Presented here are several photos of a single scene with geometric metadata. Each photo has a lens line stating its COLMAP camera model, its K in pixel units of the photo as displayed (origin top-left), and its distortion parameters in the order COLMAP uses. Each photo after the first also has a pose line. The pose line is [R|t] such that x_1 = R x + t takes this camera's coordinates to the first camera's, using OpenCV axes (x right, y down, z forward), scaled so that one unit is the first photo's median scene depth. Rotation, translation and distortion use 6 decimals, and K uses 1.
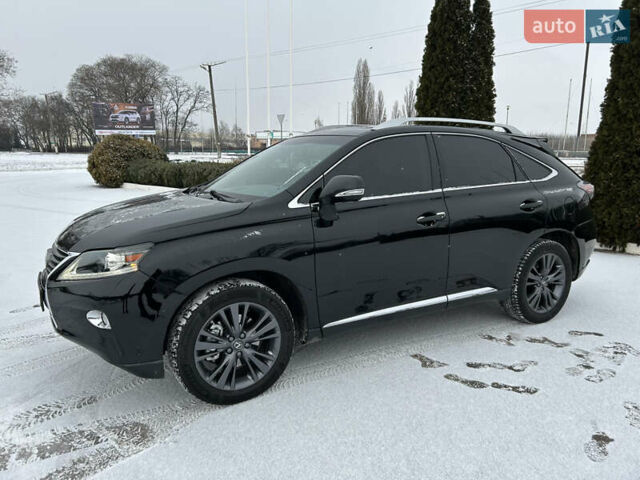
lens RADIAL K [[499.6, 0, 294.8], [0, 499.6, 240.8], [0, 0, 1]] dist [0.018178, 0.000023]
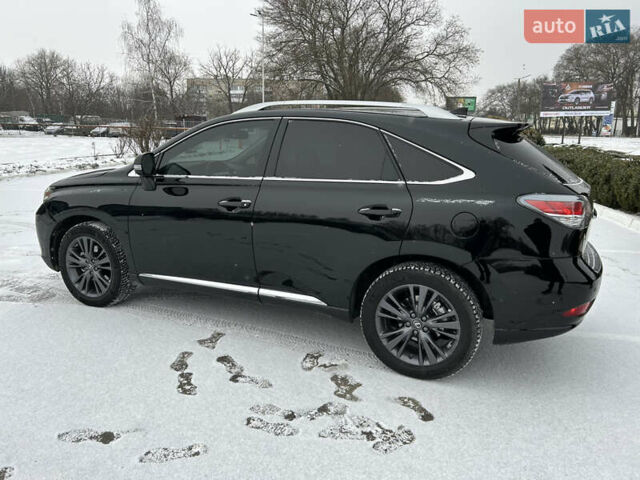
lens RADIAL K [[486.2, 0, 316.5], [0, 486.2, 231.2], [0, 0, 1]] dist [0.049501, -0.044036]
pose [[0.589910, 0.177849, -0.787639, 0.997450], [-0.161098, 0.981754, 0.101024, -0.101417], [0.791235, 0.067292, 0.607798, 0.473443]]
